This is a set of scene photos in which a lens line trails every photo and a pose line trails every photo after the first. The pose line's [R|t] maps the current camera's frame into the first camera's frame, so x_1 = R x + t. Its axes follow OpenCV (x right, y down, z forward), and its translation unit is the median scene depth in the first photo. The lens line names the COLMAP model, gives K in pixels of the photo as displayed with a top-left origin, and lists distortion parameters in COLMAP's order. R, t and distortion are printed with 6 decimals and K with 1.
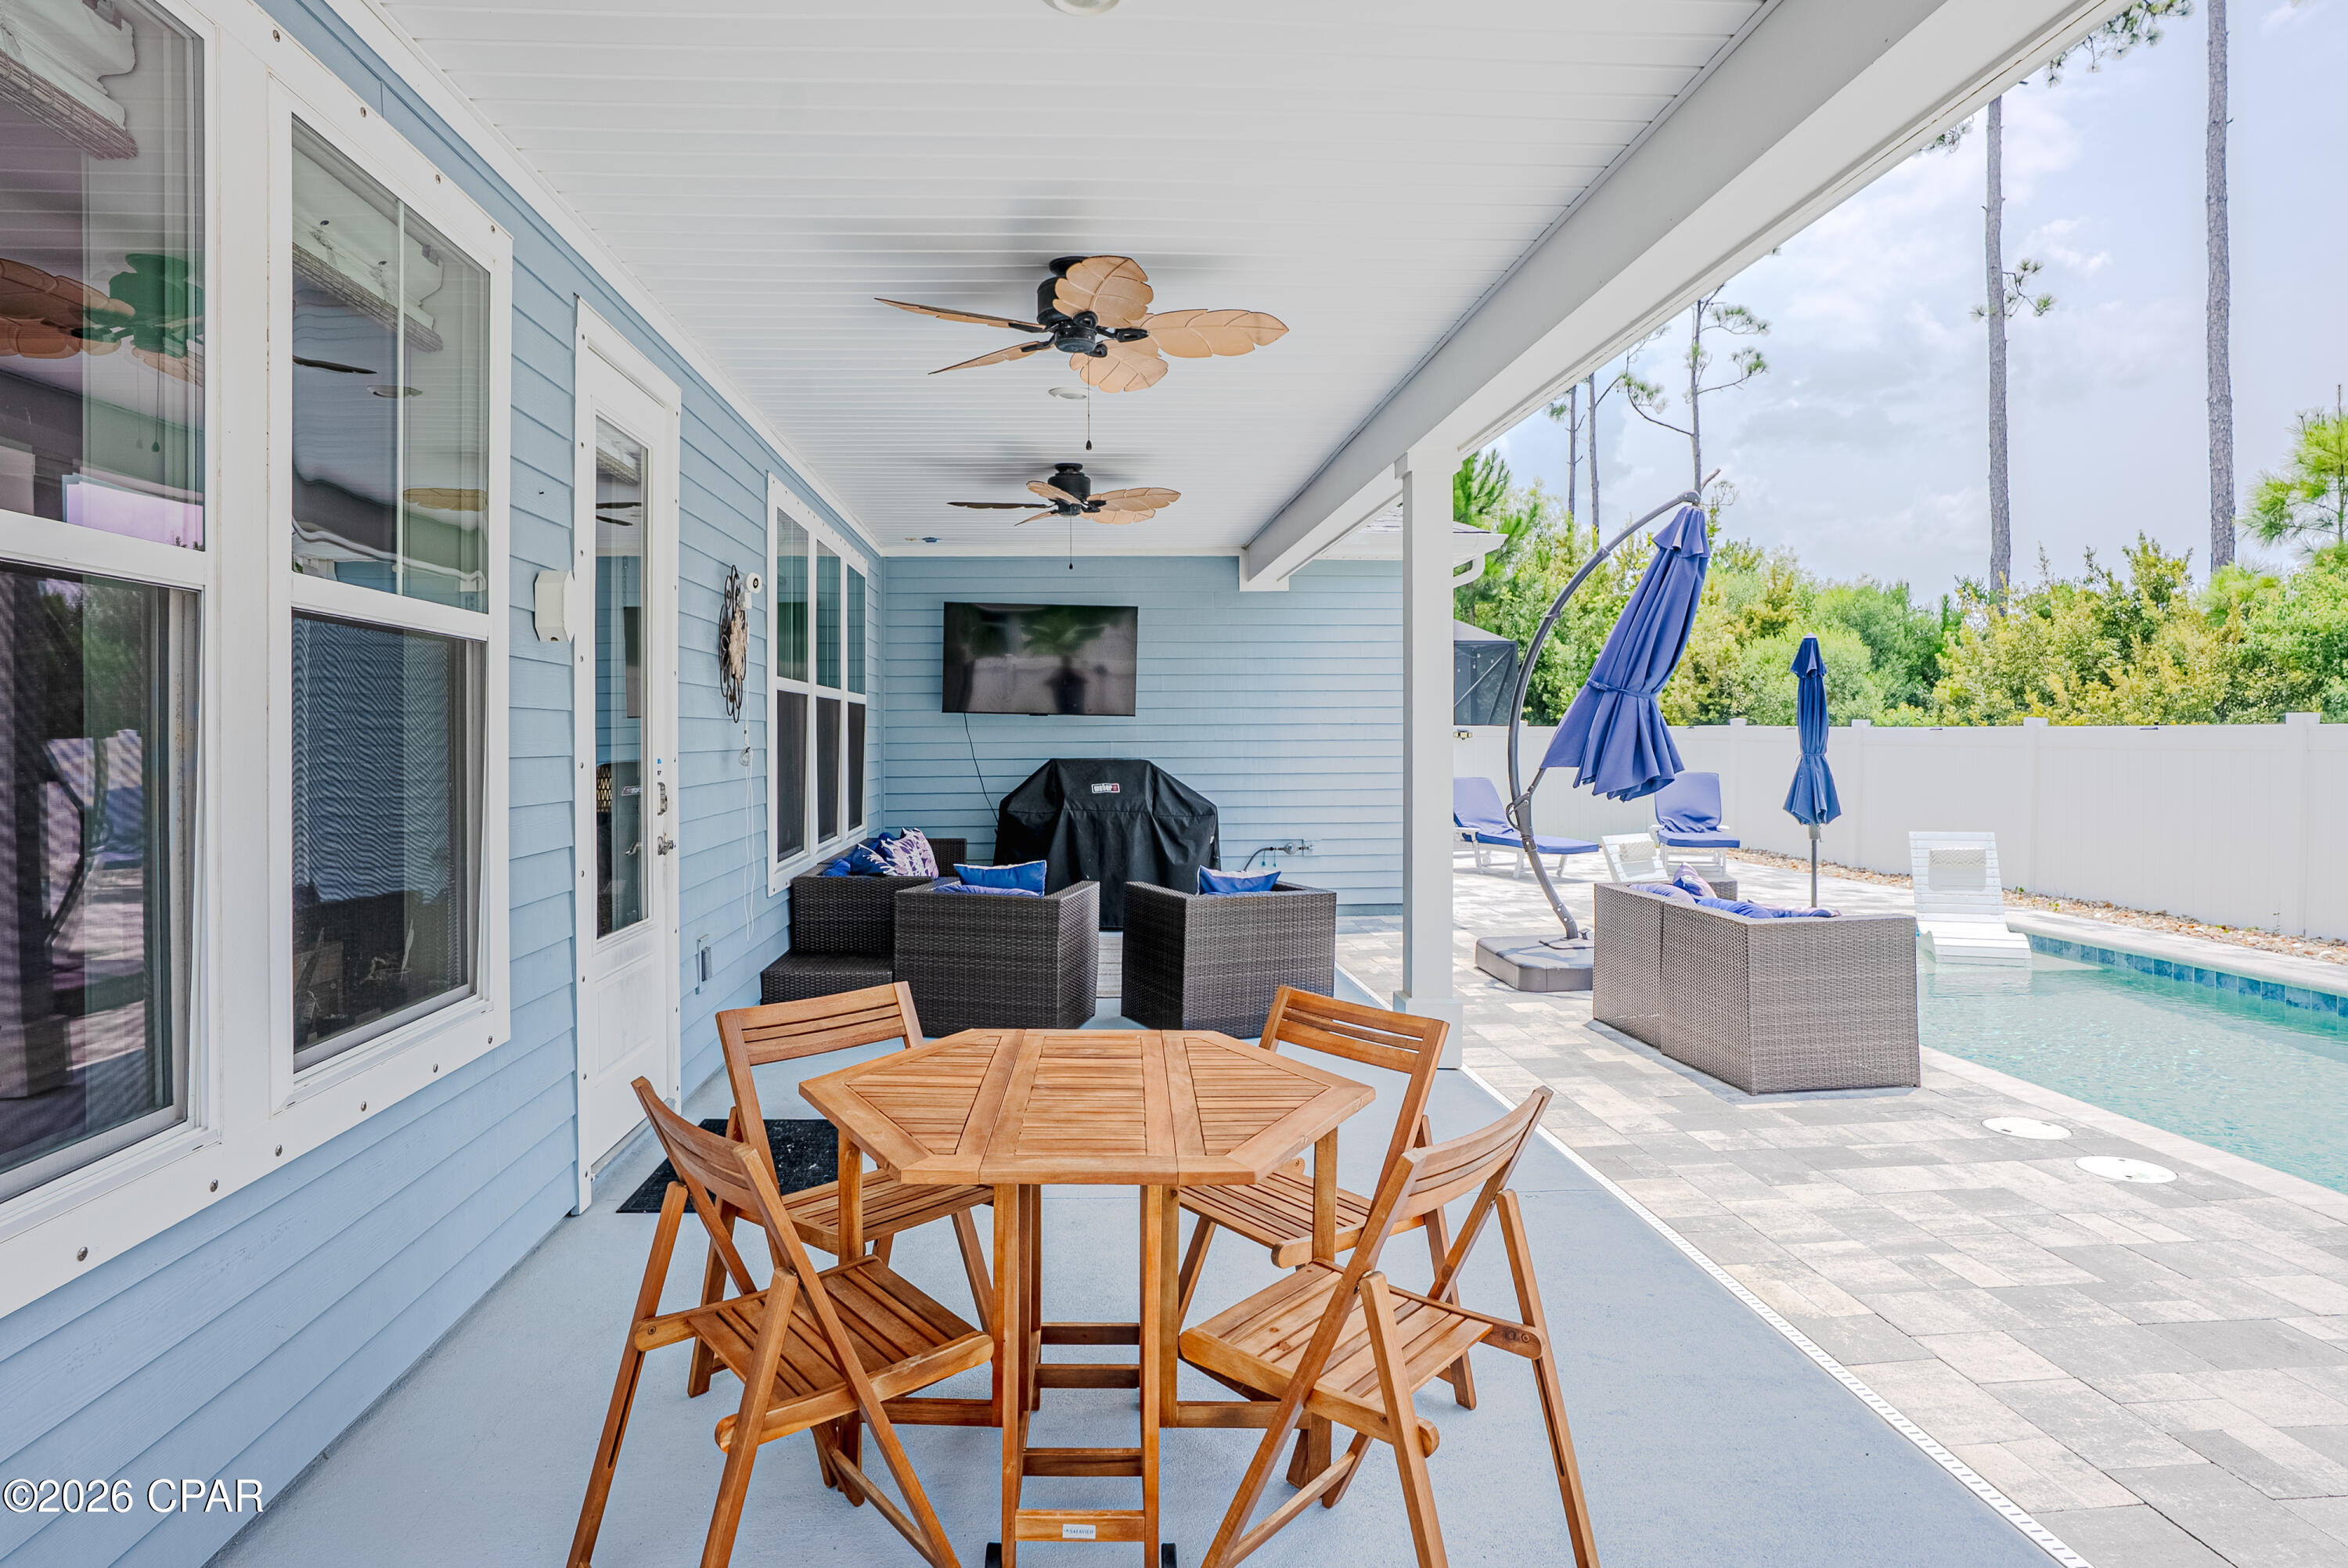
lens RADIAL K [[1320.7, 0, 1121.1], [0, 1320.7, 748.4], [0, 0, 1]] dist [-0.060034, 0.032363]
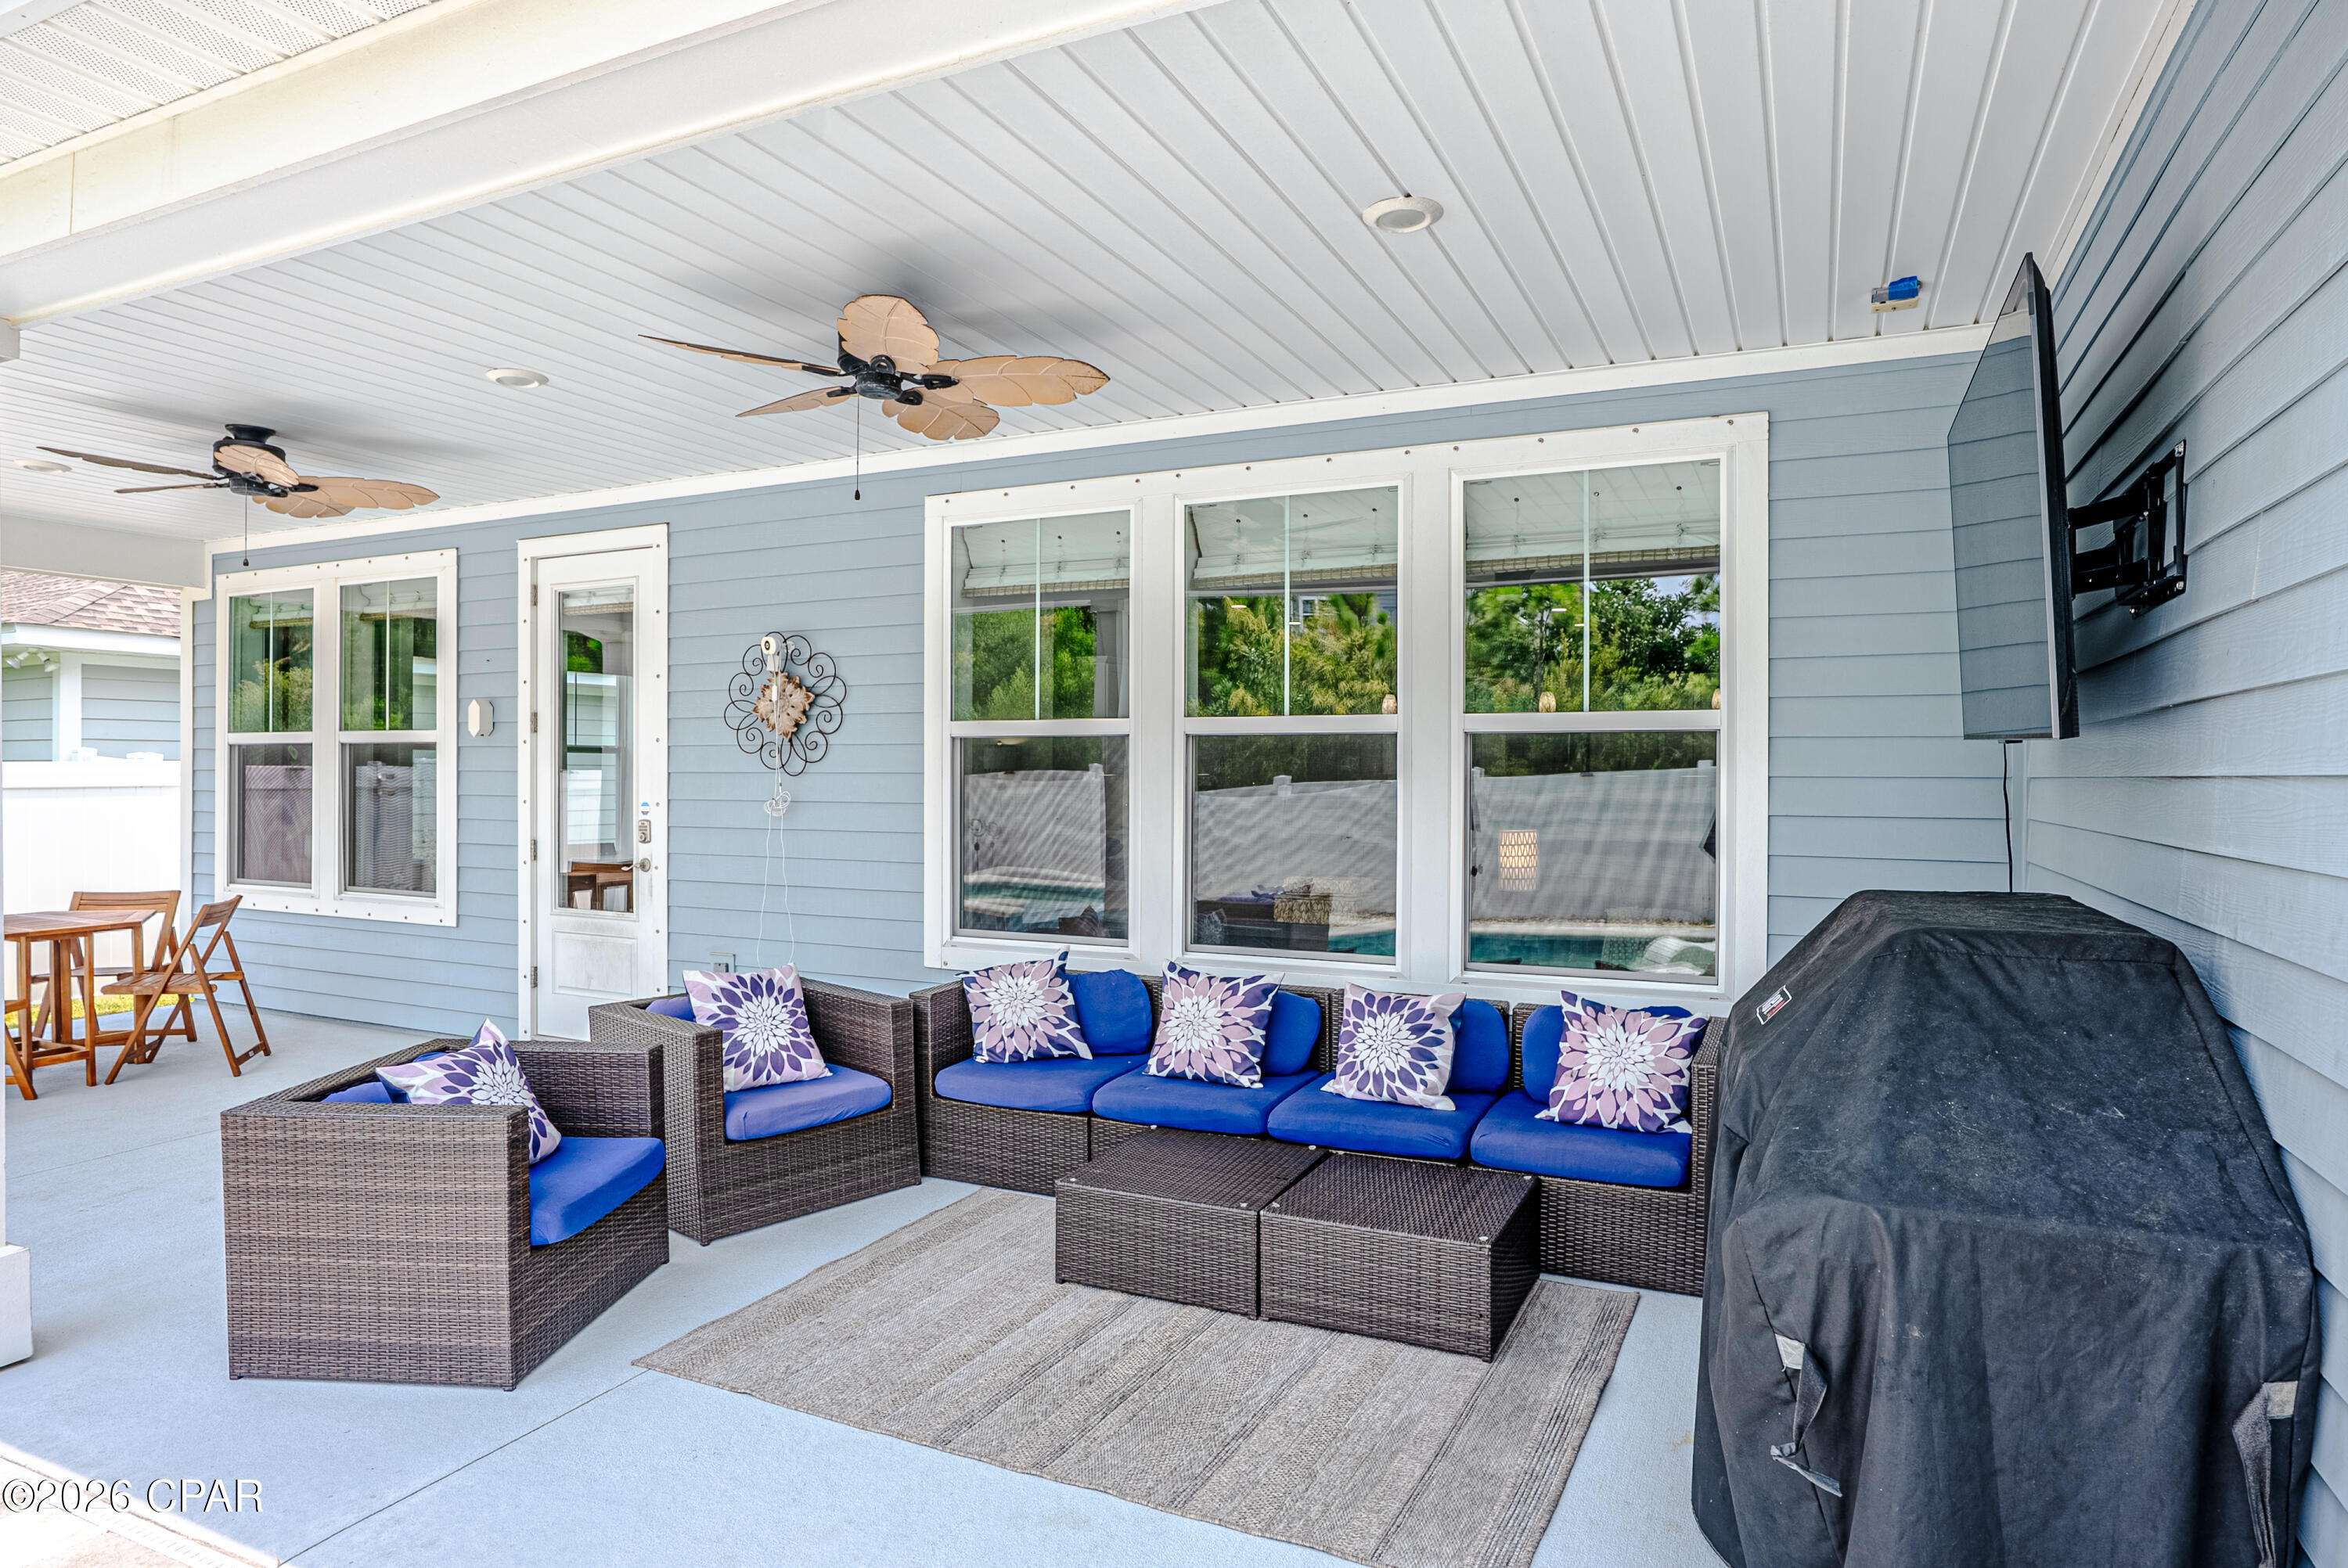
lens RADIAL K [[1320.7, 0, 1121.1], [0, 1320.7, 748.4], [0, 0, 1]] dist [-0.060034, 0.032363]
pose [[-0.492725, -0.006807, -0.870158, 0.601814], [-0.008688, 0.999958, -0.002903, -0.048527], [0.870142, 0.006130, -0.492764, 2.246155]]
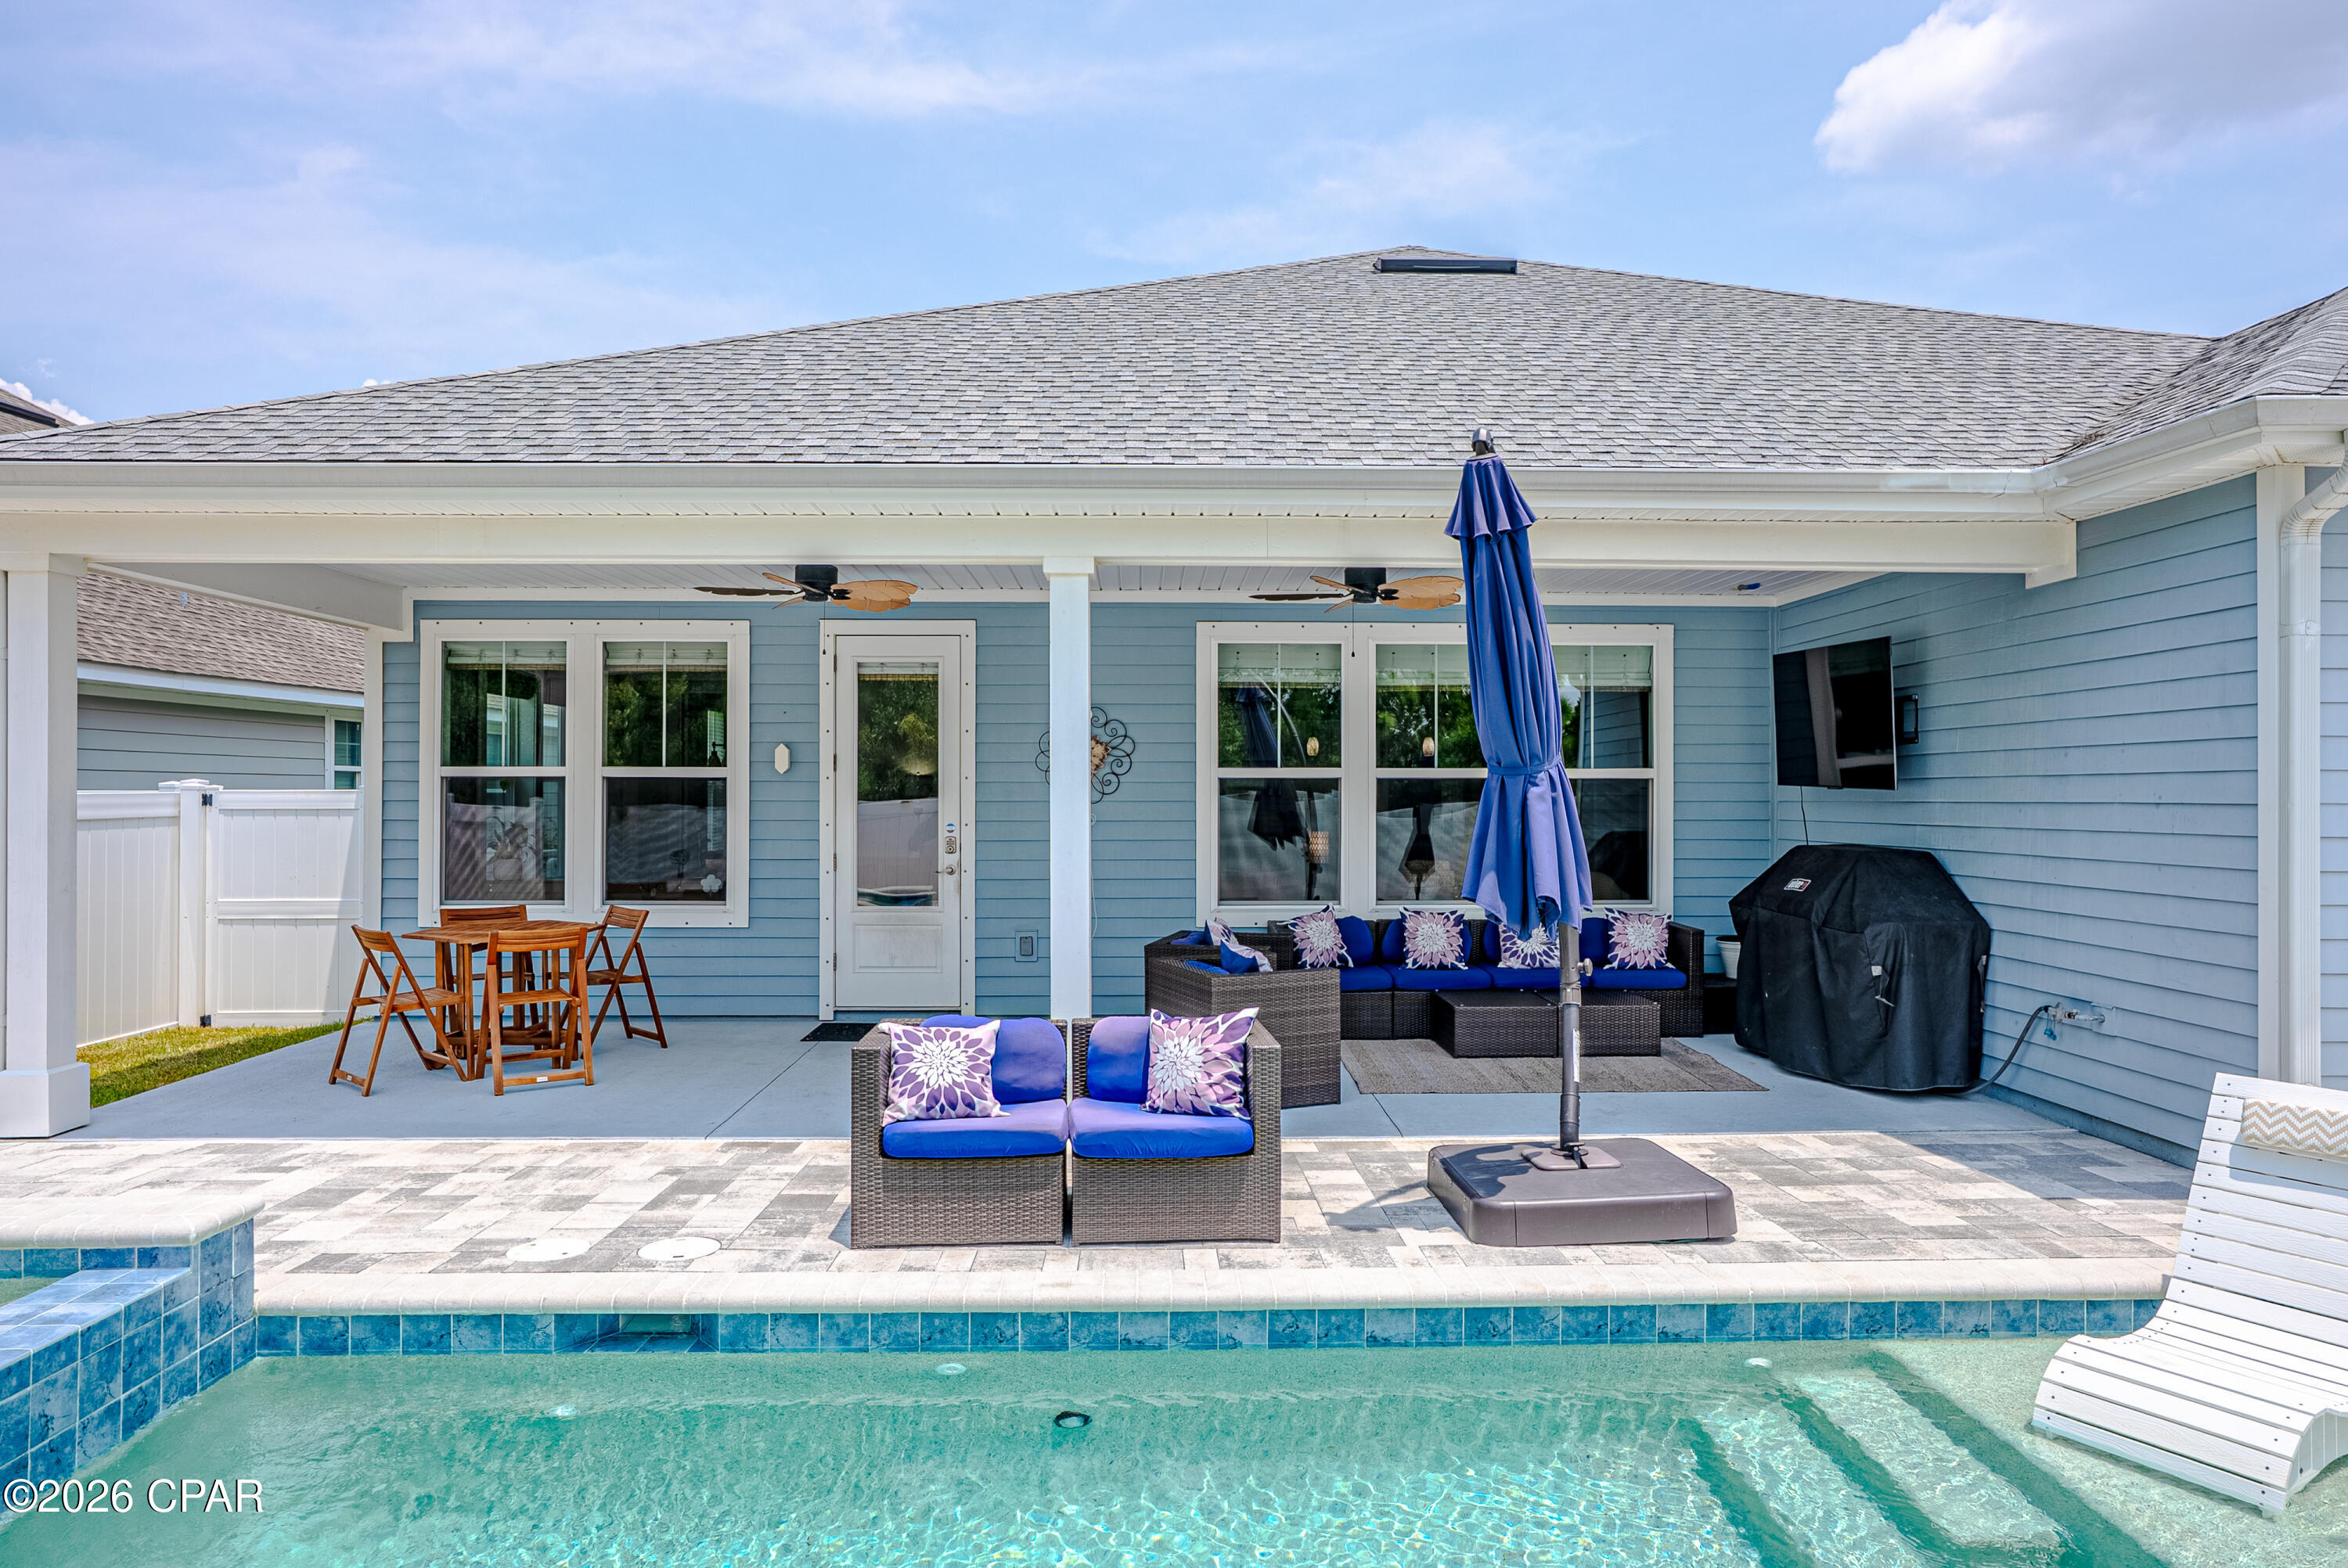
lens RADIAL K [[1480.0, 0, 1174.0], [0, 1480.0, 784.0], [0, 0, 1]] dist [-0.045077, -0.000168]
pose [[-0.010358, -0.000735, -0.999946, 1.831819], [-0.012201, 0.999925, -0.000609, -0.050644], [0.999872, 0.012194, -0.010366, 1.413868]]
